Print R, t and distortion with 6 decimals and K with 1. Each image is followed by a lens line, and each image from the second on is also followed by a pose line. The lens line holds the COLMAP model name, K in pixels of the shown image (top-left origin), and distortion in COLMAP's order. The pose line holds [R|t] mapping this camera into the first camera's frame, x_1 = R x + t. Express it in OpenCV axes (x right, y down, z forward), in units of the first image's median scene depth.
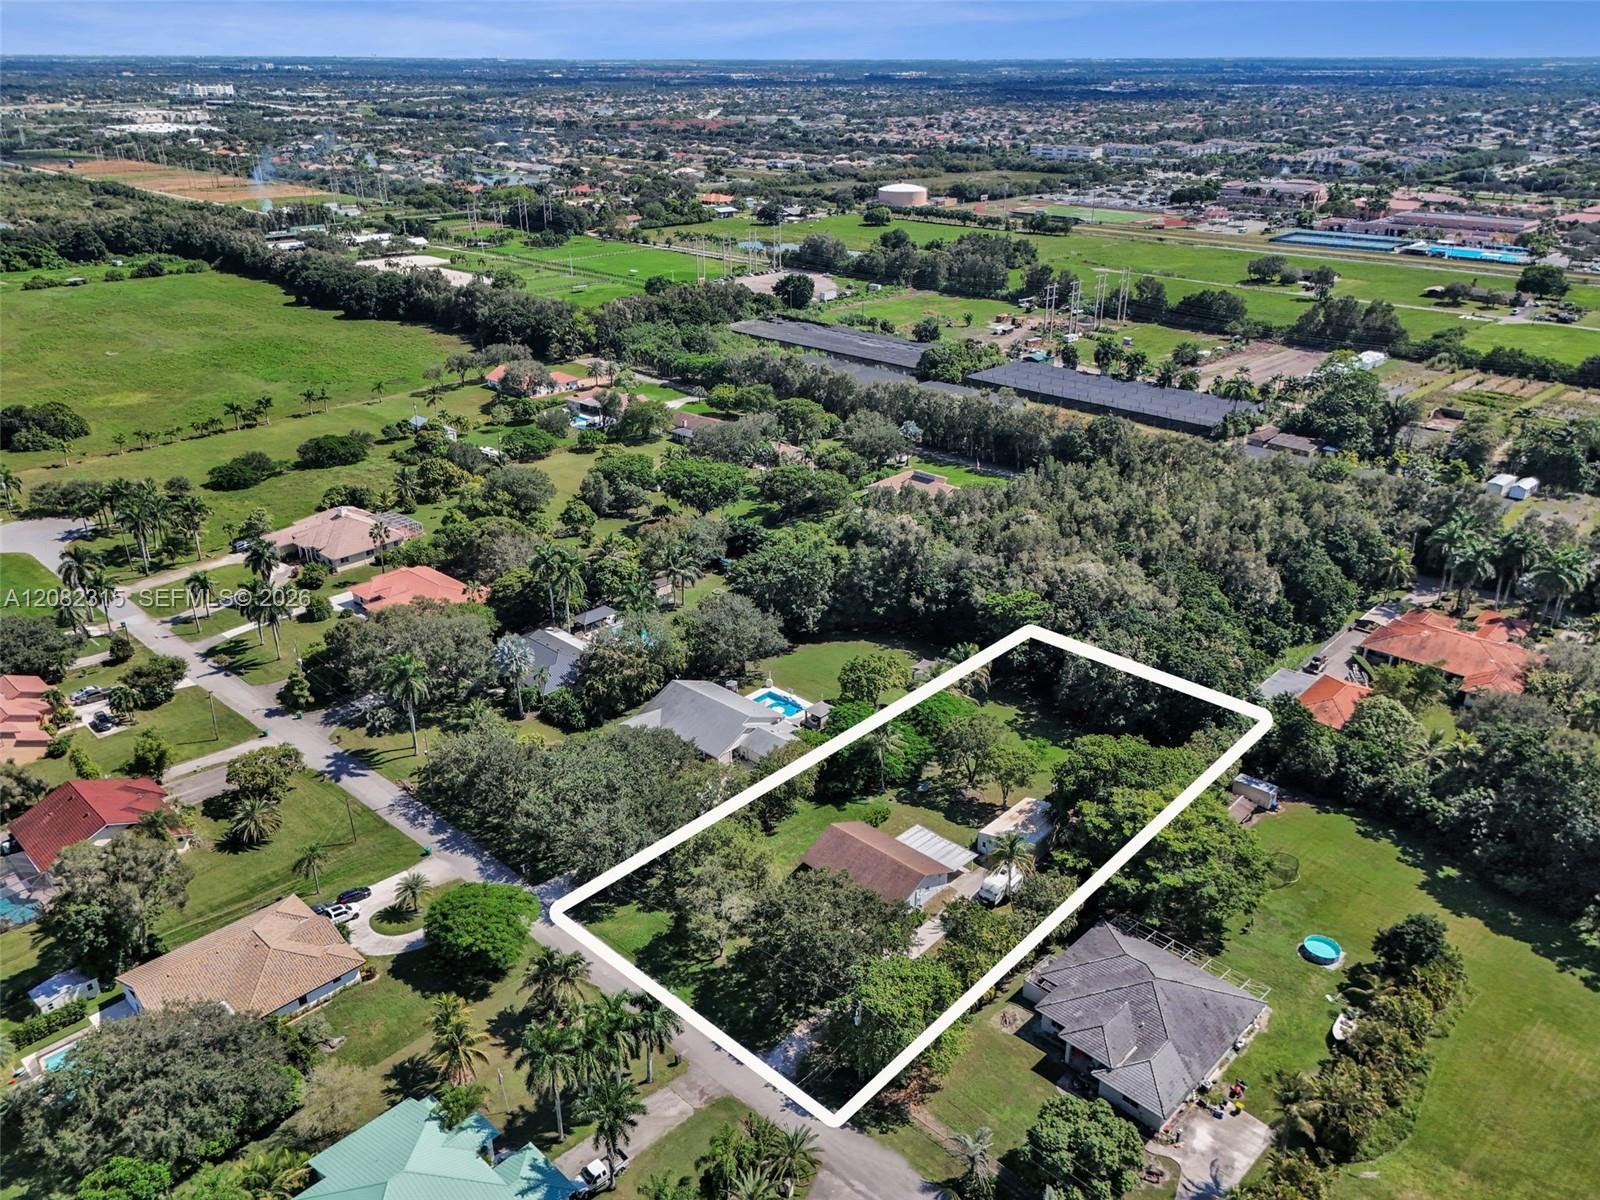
lens RADIAL K [[1195.0, 0, 800.0], [0, 1195.0, 600.0], [0, 0, 1]] dist [0.045545, -0.057755]
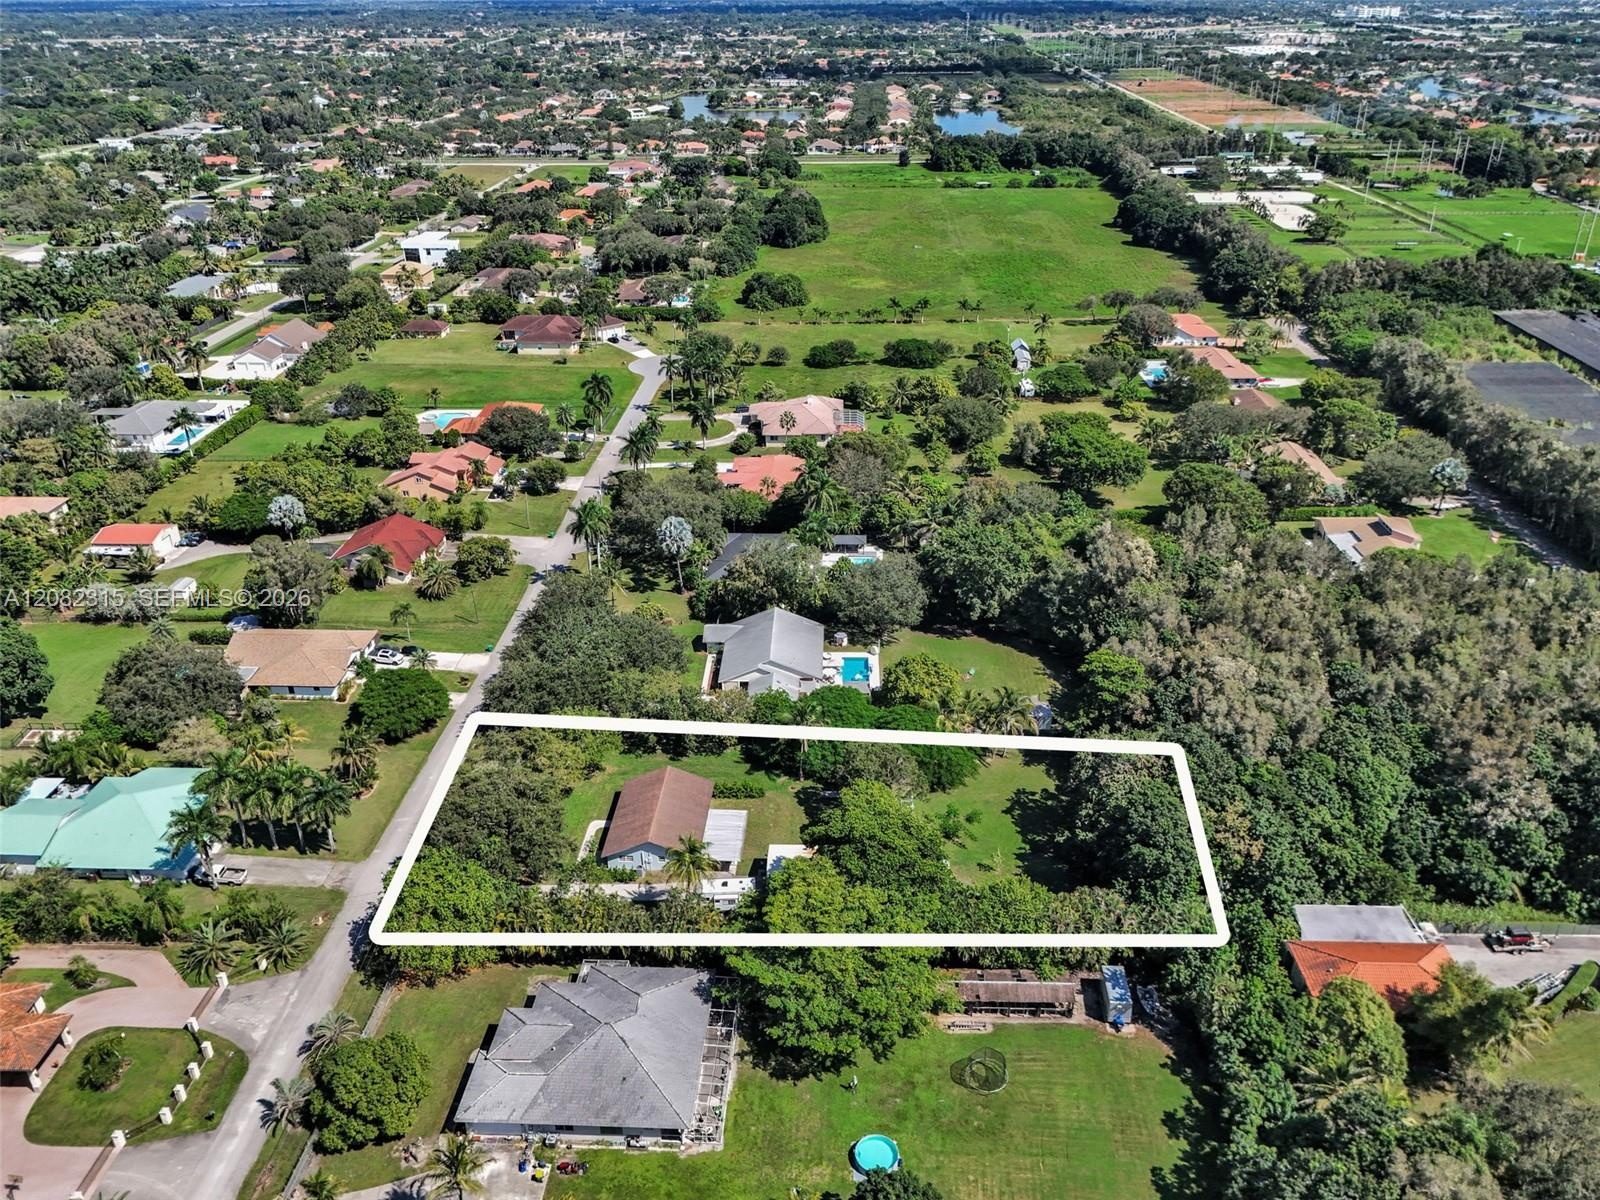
lens RADIAL K [[1195.0, 0, 800.0], [0, 1195.0, 600.0], [0, 0, 1]] dist [0.045545, -0.057755]
pose [[0.647376, 0.334984, -0.684609, 0.415378], [-0.297881, 0.937996, 0.177287, -0.086723], [0.701549, 0.089161, 0.707021, 0.201911]]
